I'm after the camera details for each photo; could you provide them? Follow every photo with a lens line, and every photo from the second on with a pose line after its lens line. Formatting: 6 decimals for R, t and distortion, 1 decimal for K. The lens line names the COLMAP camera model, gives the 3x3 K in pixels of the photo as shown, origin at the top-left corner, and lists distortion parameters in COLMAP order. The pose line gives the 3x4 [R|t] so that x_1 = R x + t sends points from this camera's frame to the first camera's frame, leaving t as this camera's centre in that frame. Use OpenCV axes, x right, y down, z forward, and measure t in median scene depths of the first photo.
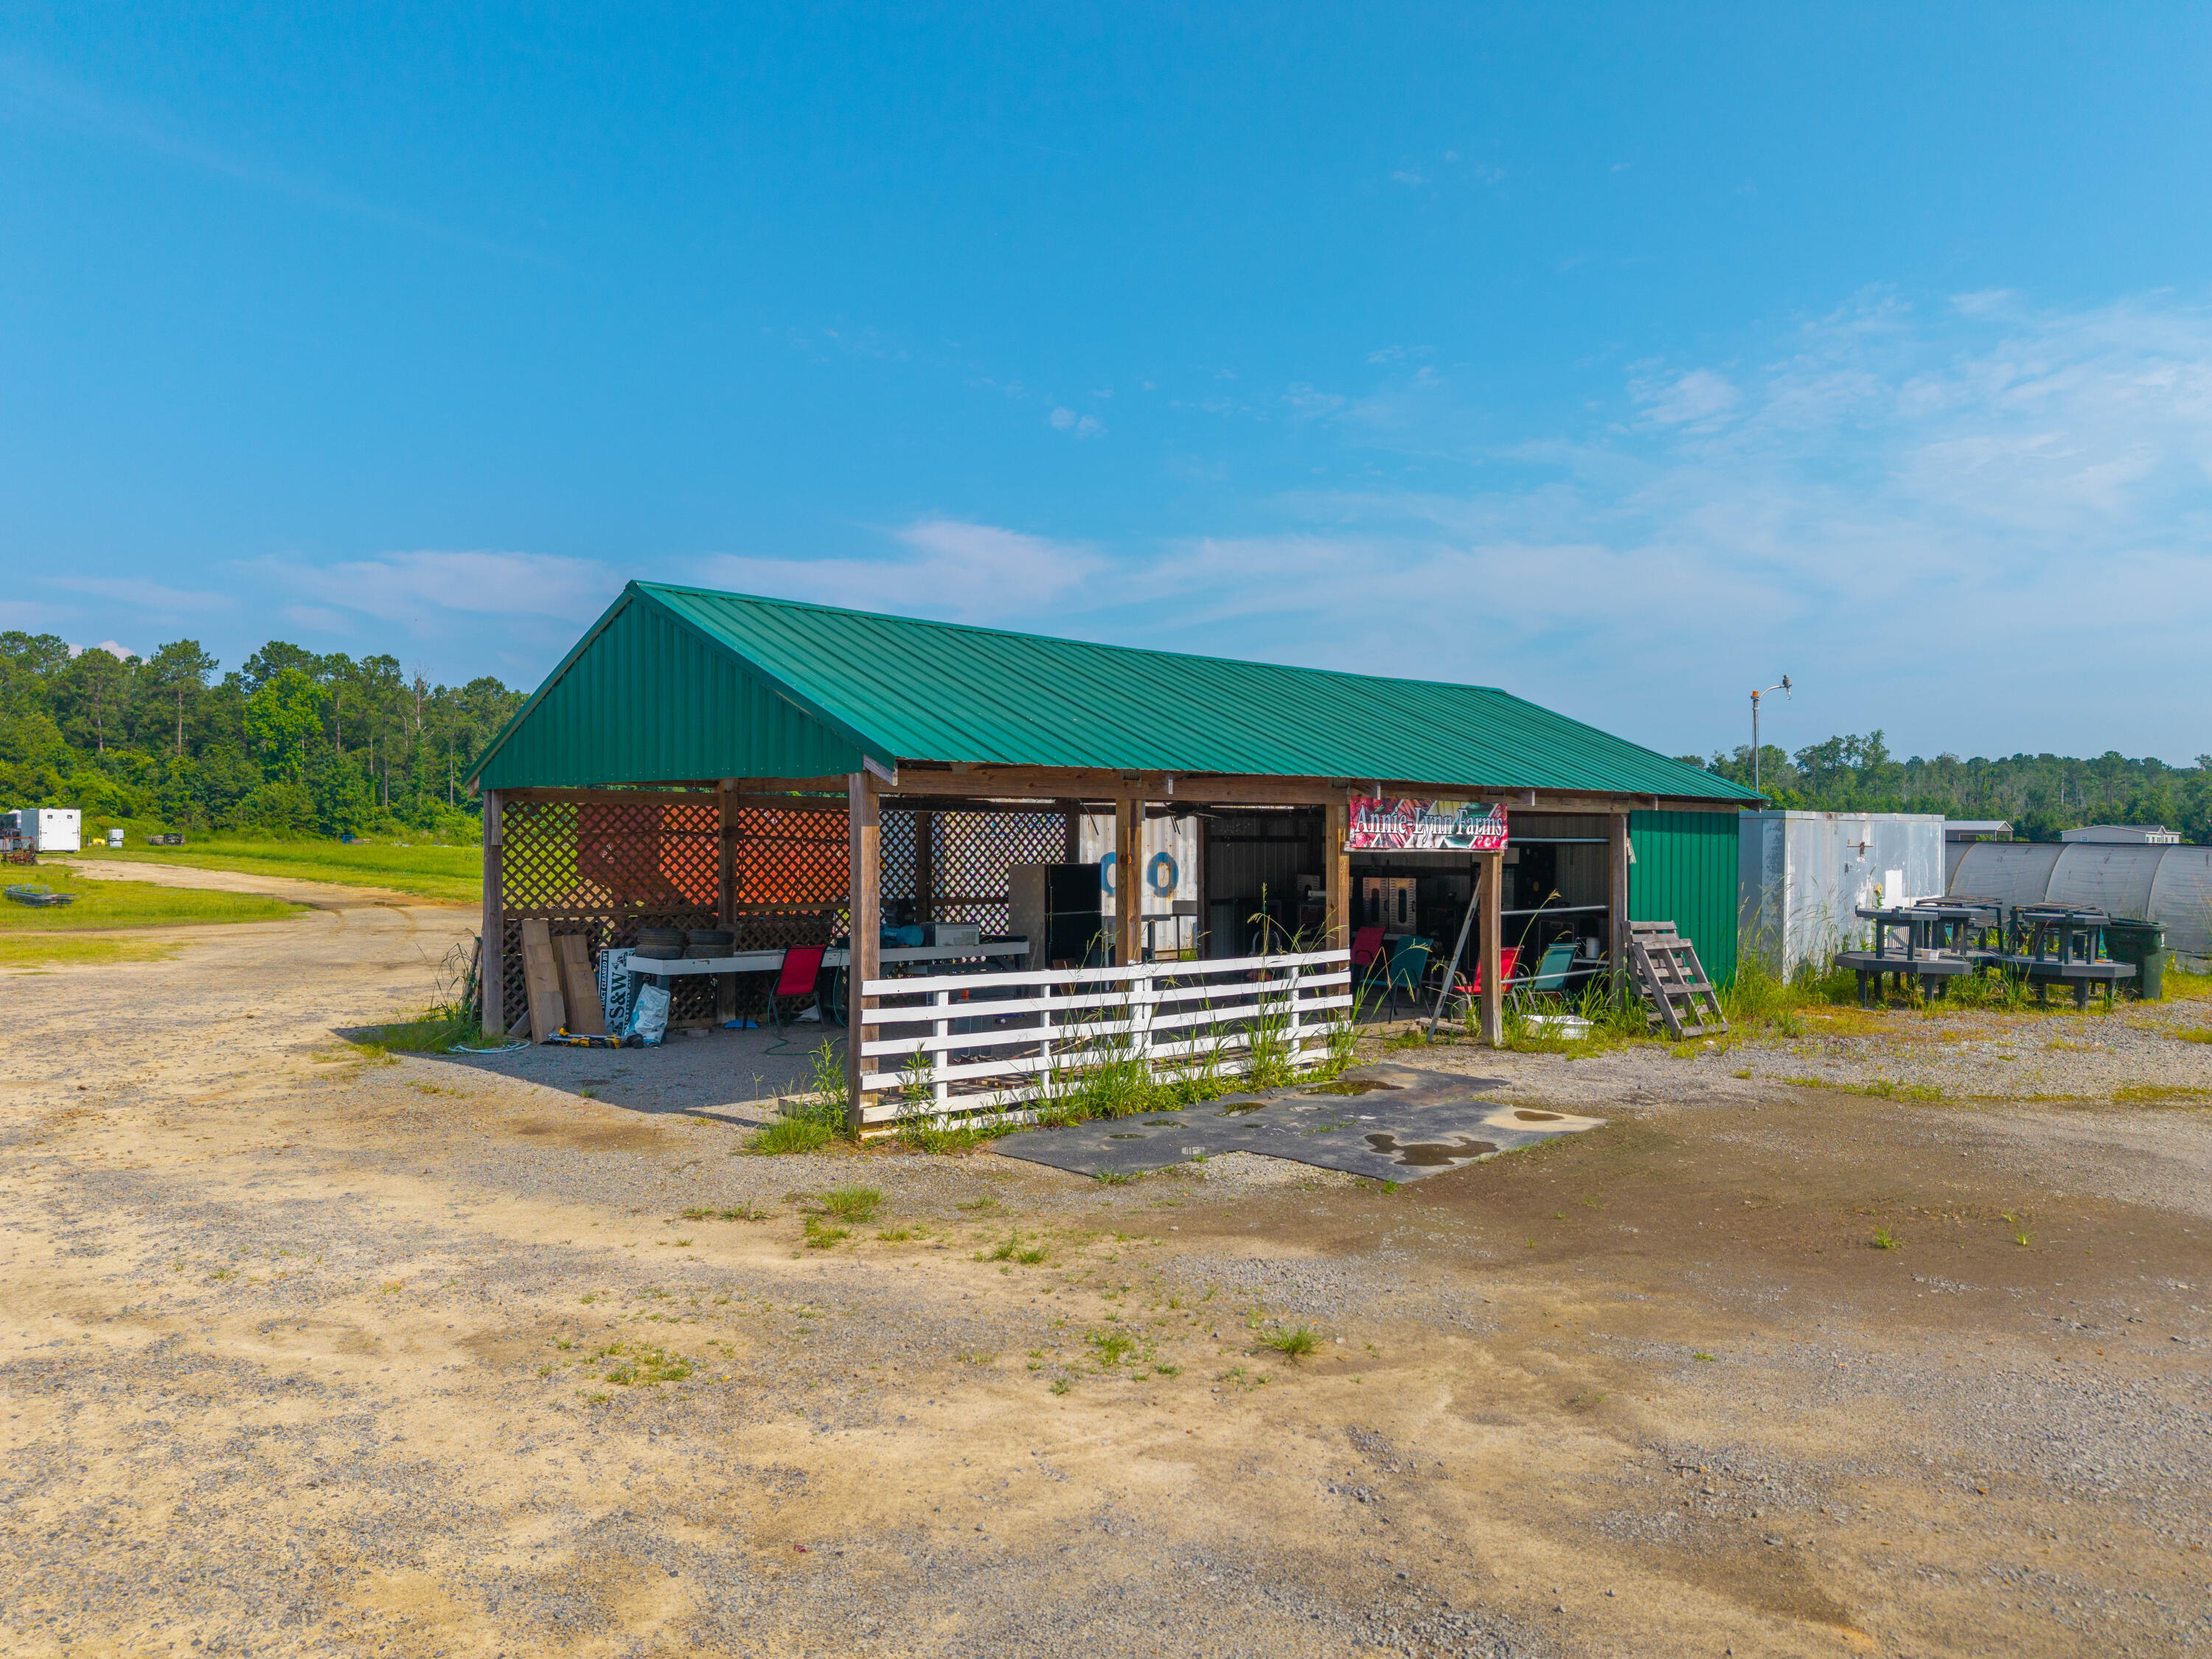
lens RADIAL K [[1456.2, 0, 1105.7], [0, 1456.2, 844.5], [0, 0, 1]] dist [0.061276, -0.044910]
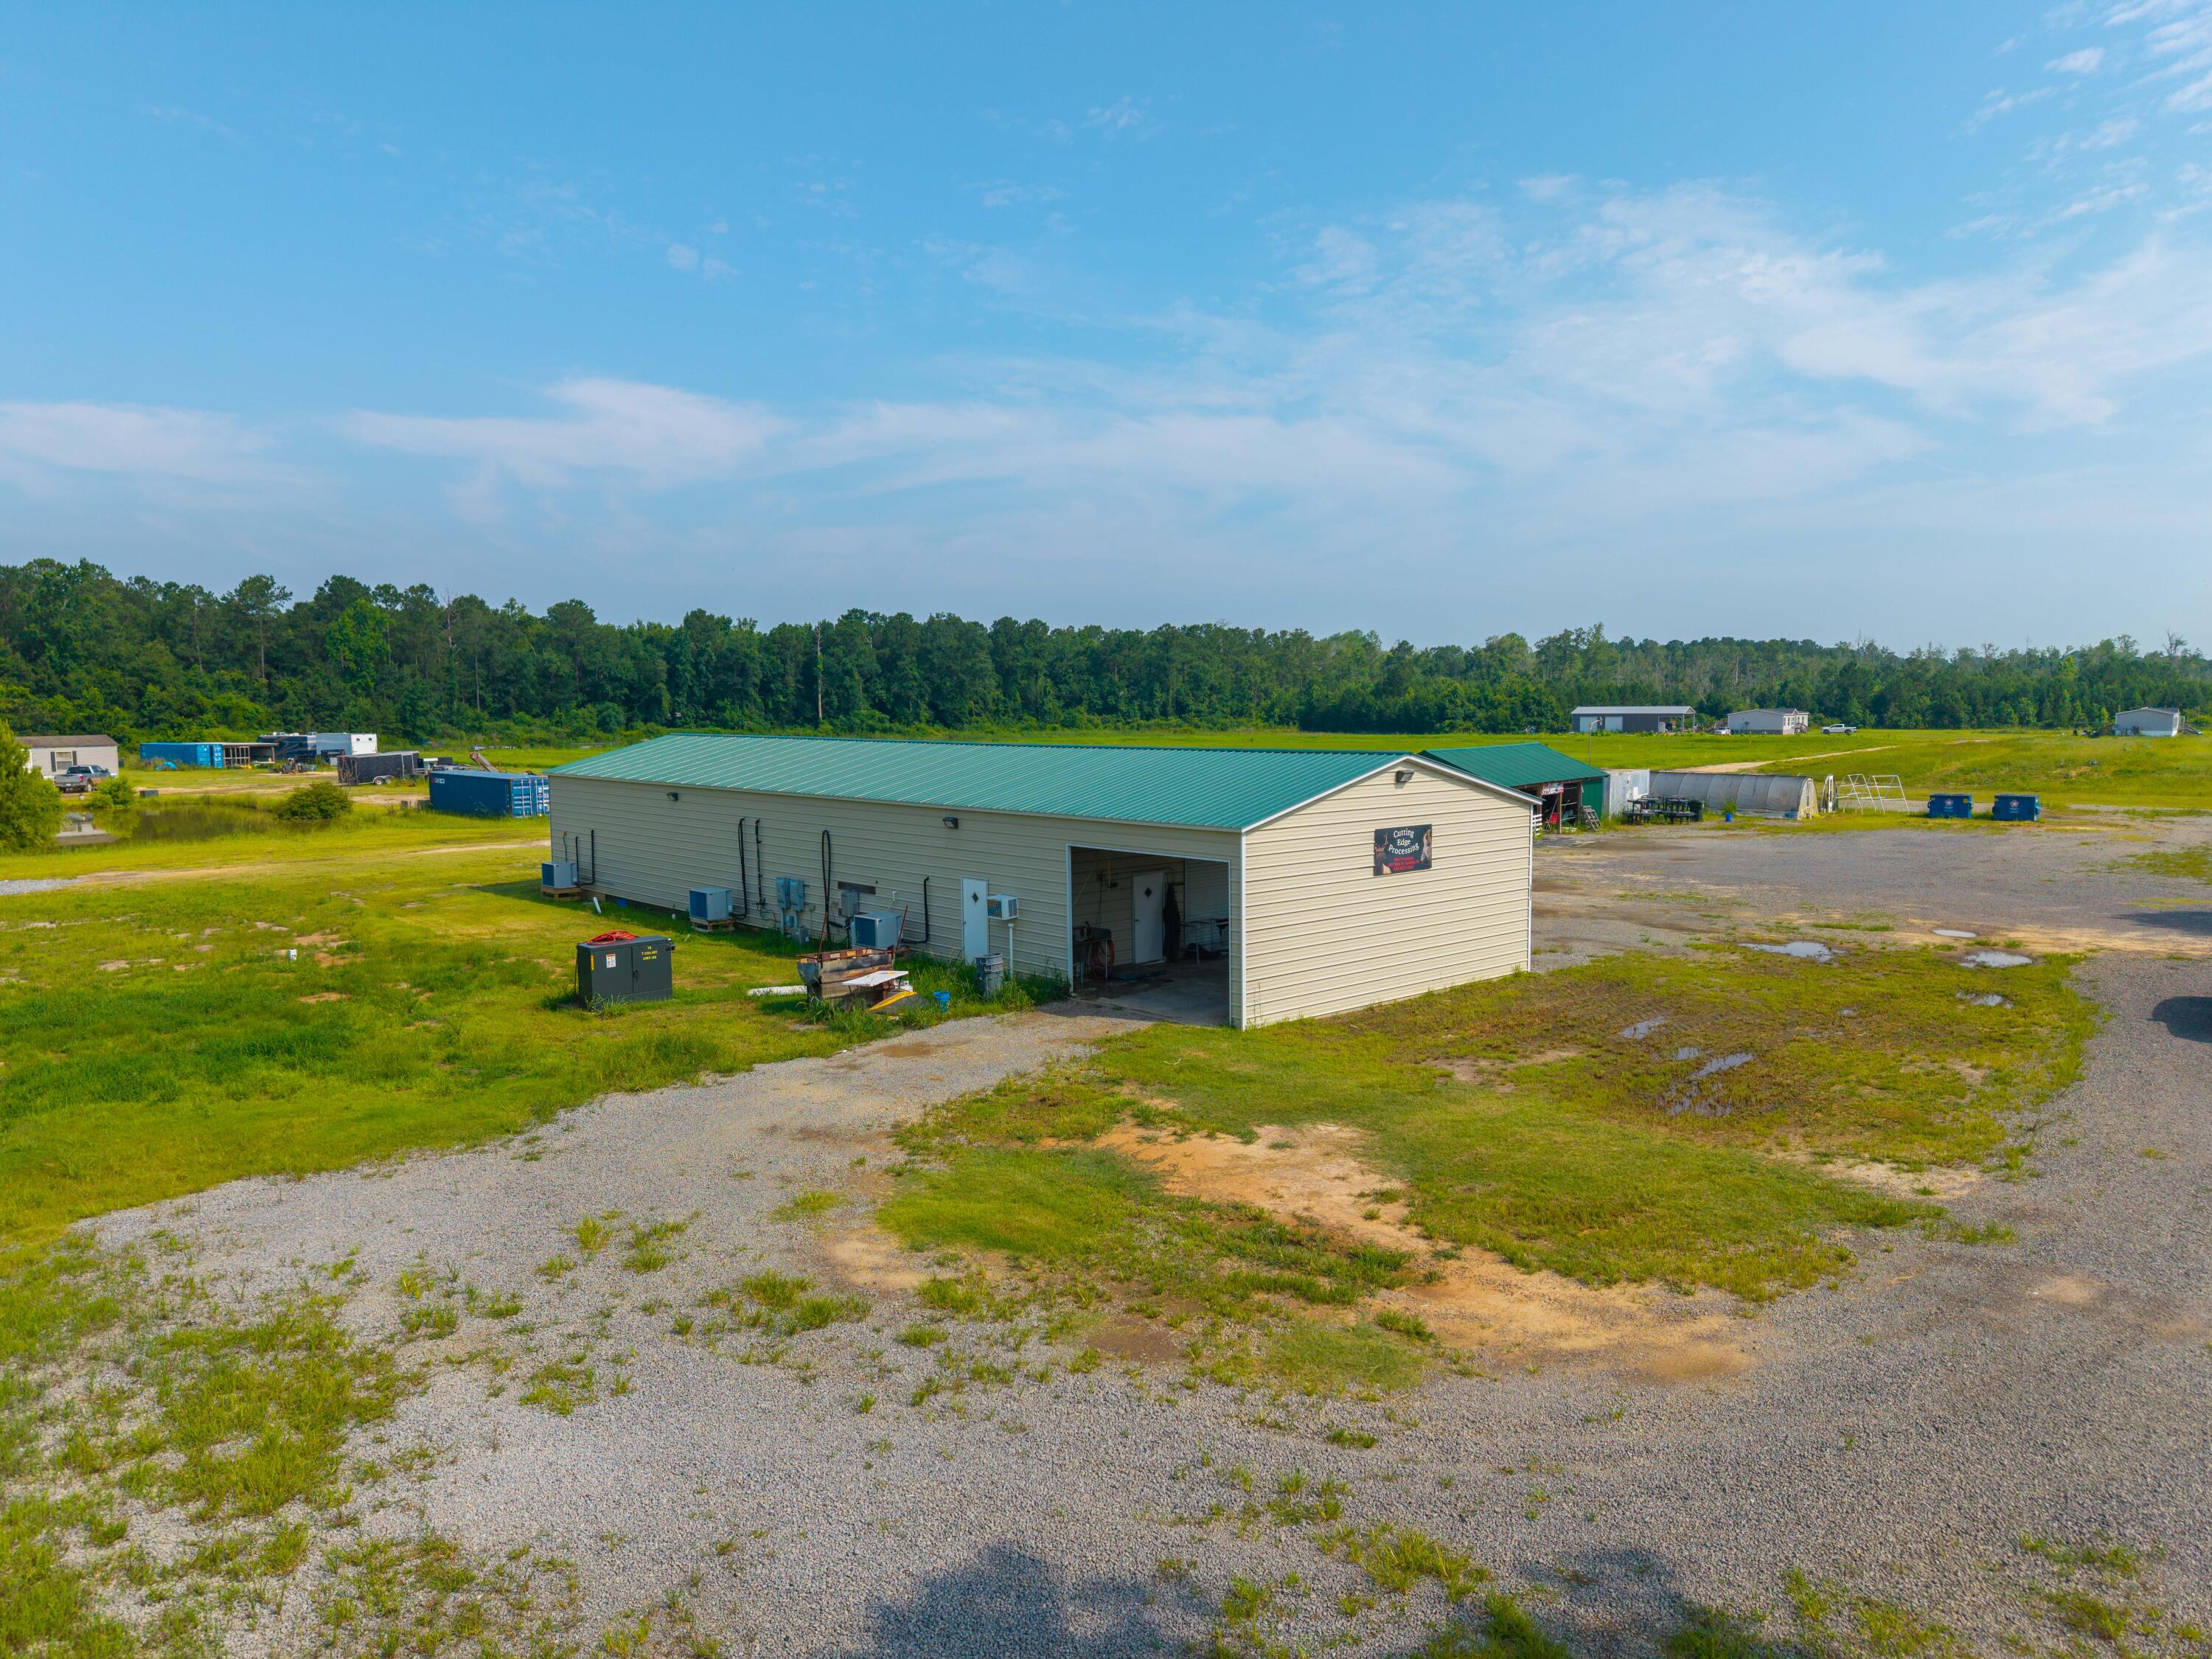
lens RADIAL K [[1469.5, 0, 1062.4], [0, 1469.5, 781.1], [0, 0, 1]] dist [0.029217, 0.001786]
pose [[0.990308, -0.021337, 0.137240, -0.174420], [0.014820, 0.998721, 0.048330, -0.025148], [-0.138096, -0.045828, 0.989358, -0.307048]]
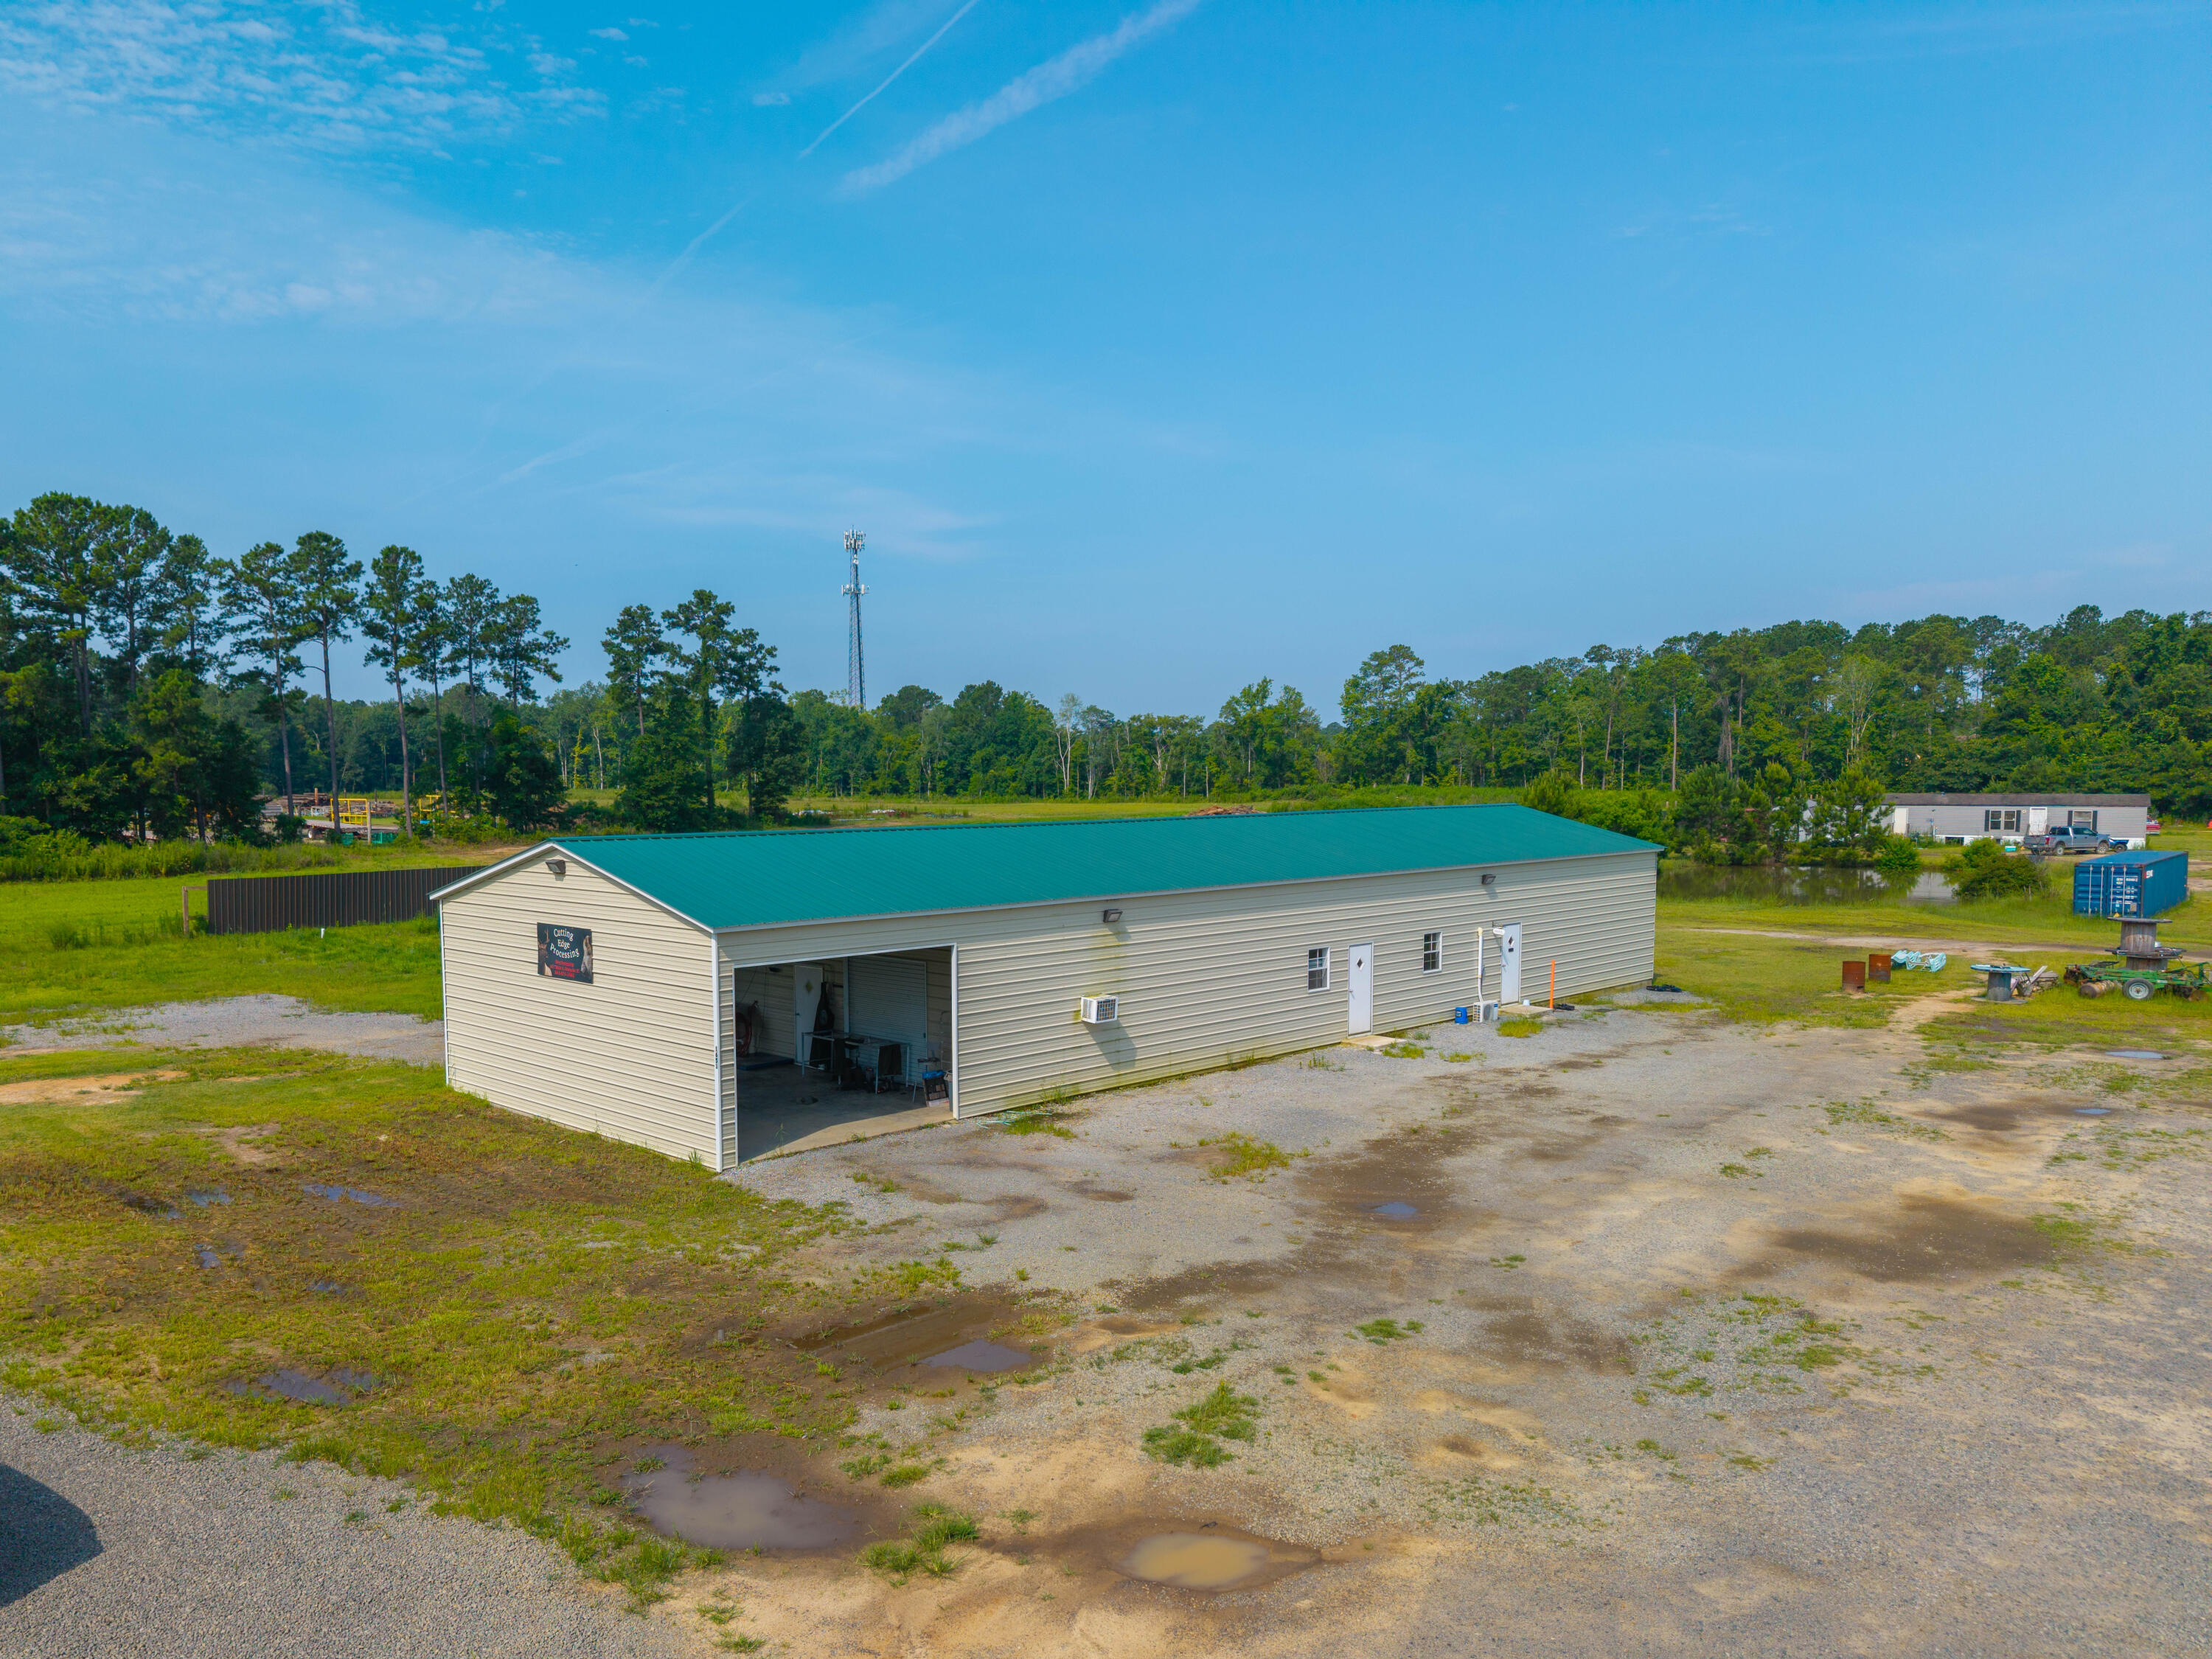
lens RADIAL K [[1624.1, 0, 1014.3], [0, 1624.1, 896.0], [0, 0, 1]] dist [0.075097, -0.071293]
pose [[0.200801, 0.066101, -0.977399, 0.072379], [-0.000455, 0.997727, 0.067383, -0.024884], [0.979632, -0.013086, 0.200374, -0.119253]]
